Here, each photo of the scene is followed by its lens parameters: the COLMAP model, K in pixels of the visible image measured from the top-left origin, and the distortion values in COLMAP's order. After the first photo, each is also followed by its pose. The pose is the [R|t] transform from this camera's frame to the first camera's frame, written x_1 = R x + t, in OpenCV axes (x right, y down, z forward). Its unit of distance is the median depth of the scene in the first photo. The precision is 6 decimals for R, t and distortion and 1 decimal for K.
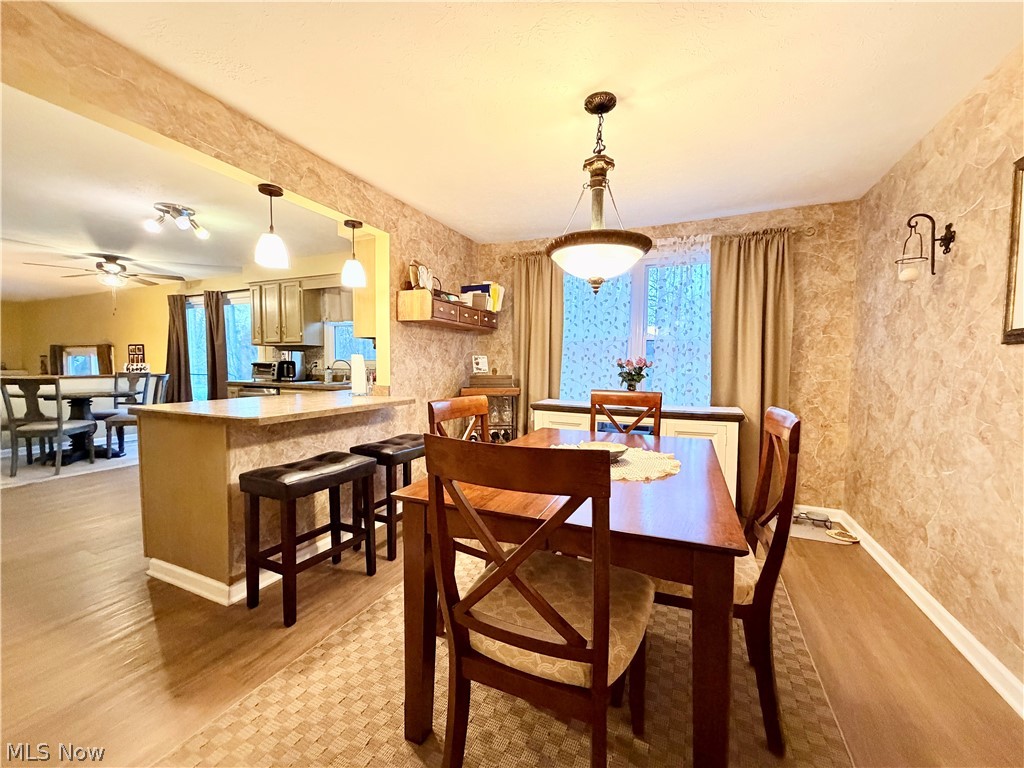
lens RADIAL K [[408.1, 0, 511.1], [0, 408.1, 383.5], [0, 0, 1]] dist [0.000817, -0.000334]
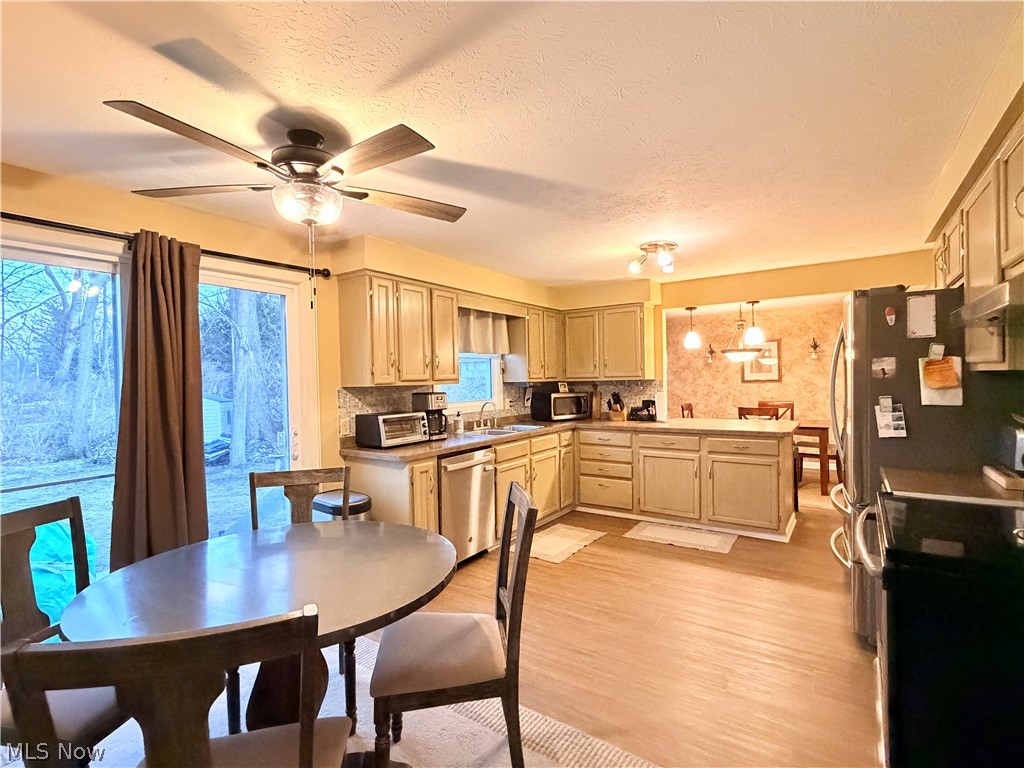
lens RADIAL K [[489.8, 0, 510.9], [0, 489.8, 389.1], [0, 0, 1]] dist [-0.000602, -0.000389]
pose [[0.183892, -0.028854, 0.982523, -1.277299], [0.075667, 0.997019, 0.015118, -0.088524], [-0.980030, 0.071565, 0.185527, 0.732875]]
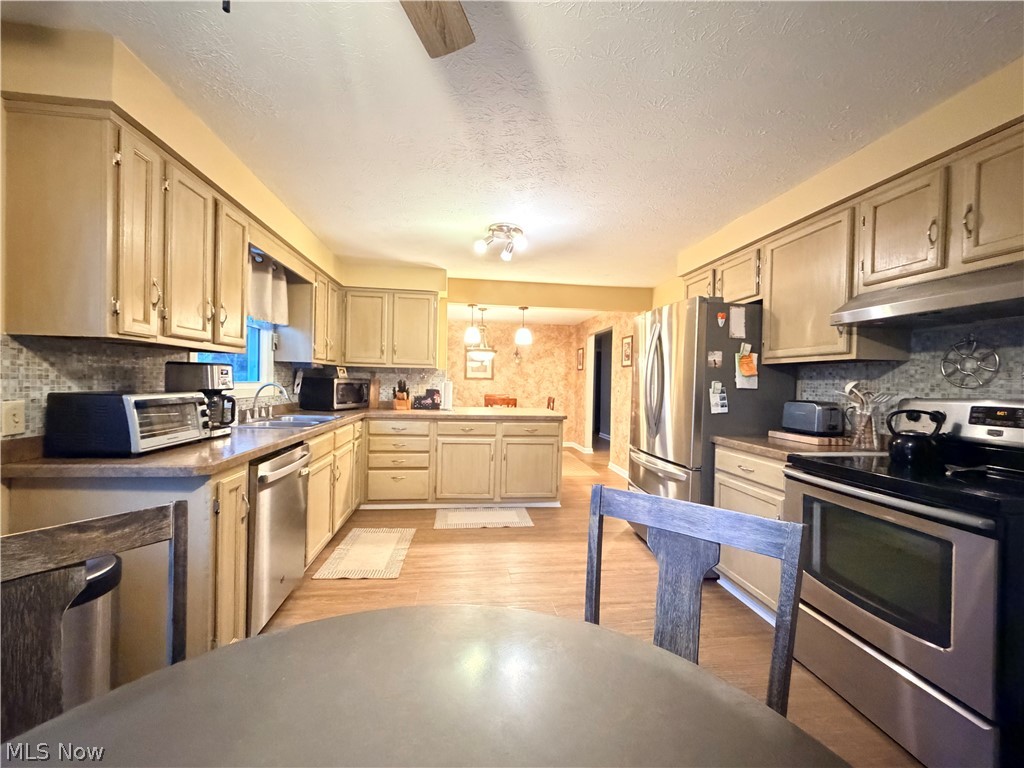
lens RADIAL K [[408.1, 0, 509.8], [0, 408.1, 387.0], [0, 0, 1]] dist [0.000817, -0.000334]
pose [[-0.511411, -0.028304, 0.858870, -1.049163], [0.021736, 0.998712, 0.045855, -0.068652], [-0.859061, 0.042120, -0.510137, 0.948521]]
